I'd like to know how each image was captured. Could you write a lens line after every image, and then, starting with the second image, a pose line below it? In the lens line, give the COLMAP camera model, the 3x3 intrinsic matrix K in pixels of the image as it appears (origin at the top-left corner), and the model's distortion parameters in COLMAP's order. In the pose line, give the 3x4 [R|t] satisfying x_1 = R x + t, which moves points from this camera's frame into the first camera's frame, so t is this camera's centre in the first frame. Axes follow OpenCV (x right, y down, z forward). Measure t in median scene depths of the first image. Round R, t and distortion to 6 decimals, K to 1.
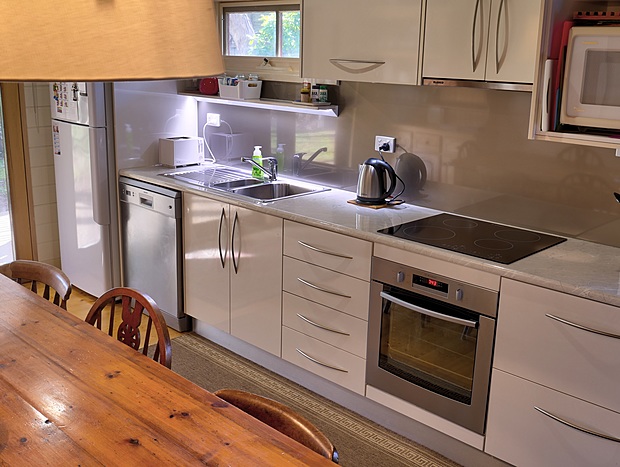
lens RADIAL K [[681.0, 0, 310.0], [0, 681.0, 233.5], [0, 0, 1]] dist [-0.041246, 0.016163]
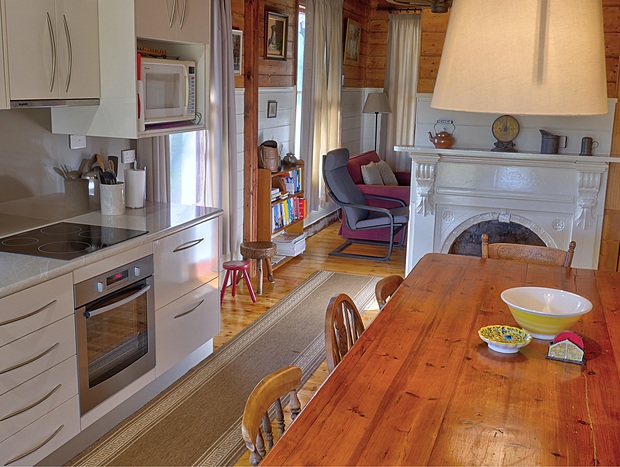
lens RADIAL K [[681.0, 0, 310.0], [0, 681.0, 233.5], [0, 0, 1]] dist [-0.041246, 0.016163]
pose [[-0.413828, -0.229396, 0.880979, -0.821990], [0.199137, 0.921484, 0.333485, -0.270313], [-0.888308, 0.313441, -0.335654, 0.934180]]
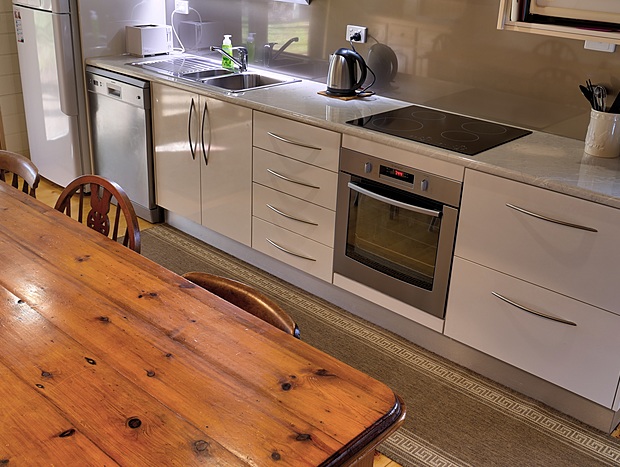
lens RADIAL K [[681.0, 0, 310.0], [0, 681.0, 233.5], [0, 0, 1]] dist [-0.041246, 0.016163]
pose [[0.999362, 0.001795, 0.035679, 0.009800], [-0.007153, 0.988562, 0.150645, 0.007668], [-0.035000, -0.150804, 0.987944, -0.013307]]
